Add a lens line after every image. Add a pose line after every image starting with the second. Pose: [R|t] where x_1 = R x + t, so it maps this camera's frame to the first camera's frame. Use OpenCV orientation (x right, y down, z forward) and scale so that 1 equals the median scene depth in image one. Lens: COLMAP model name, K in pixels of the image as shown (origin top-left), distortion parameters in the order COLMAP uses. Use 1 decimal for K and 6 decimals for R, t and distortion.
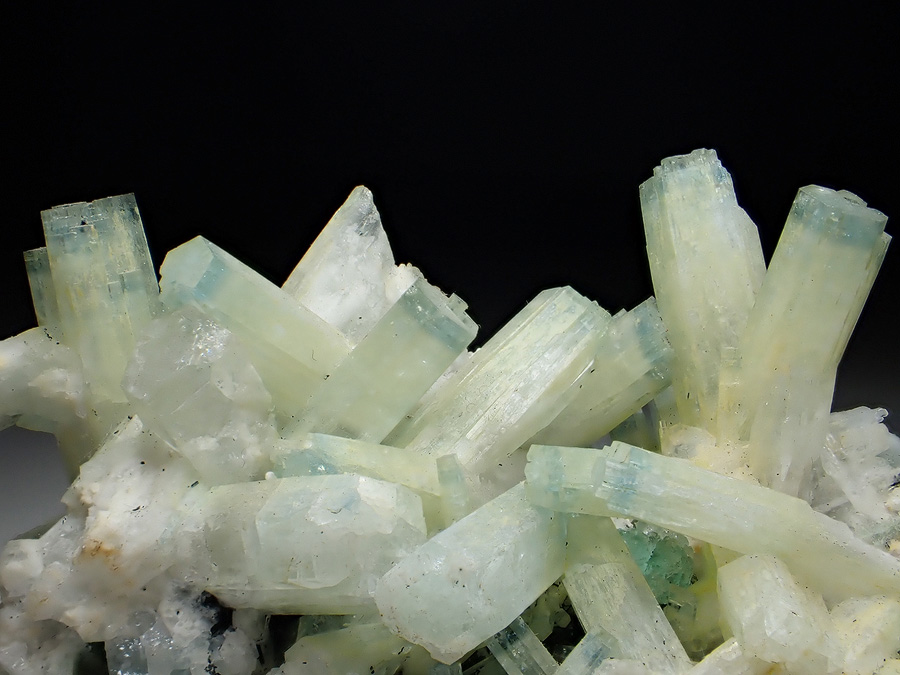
lens RADIAL K [[1144.9, 0, 450.0], [0, 1144.9, 337.5], [0, 0, 1]] dist [0.000918, -0.012091]
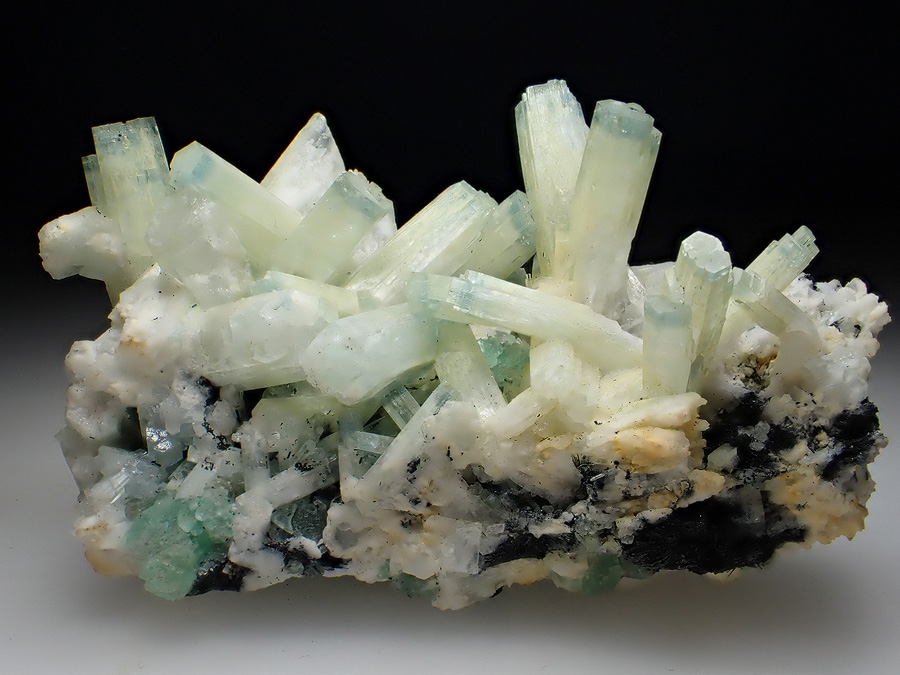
lens RADIAL K [[1145.2, 0, 450.0], [0, 1145.2, 337.5], [0, 0, 1]] dist [-0.021760, -0.019399]
pose [[0.998325, -0.009257, -0.057110, 0.196200], [0.010662, 0.999647, 0.024351, 0.133872], [0.056864, -0.024919, 0.998071, -0.480622]]
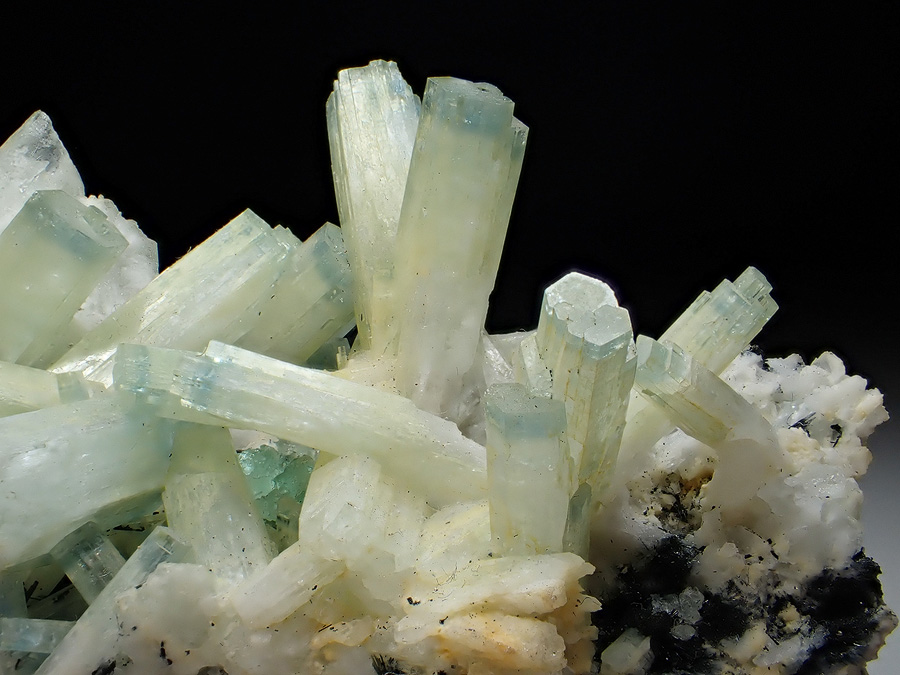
lens RADIAL K [[1144.9, 0, 450.0], [0, 1144.9, 337.5], [0, 0, 1]] dist [0.000918, -0.012091]
pose [[0.999877, -0.014573, 0.005773, 0.312521], [0.014775, 0.999226, -0.036467, 0.117336], [-0.005237, 0.036548, 0.999318, 0.064279]]
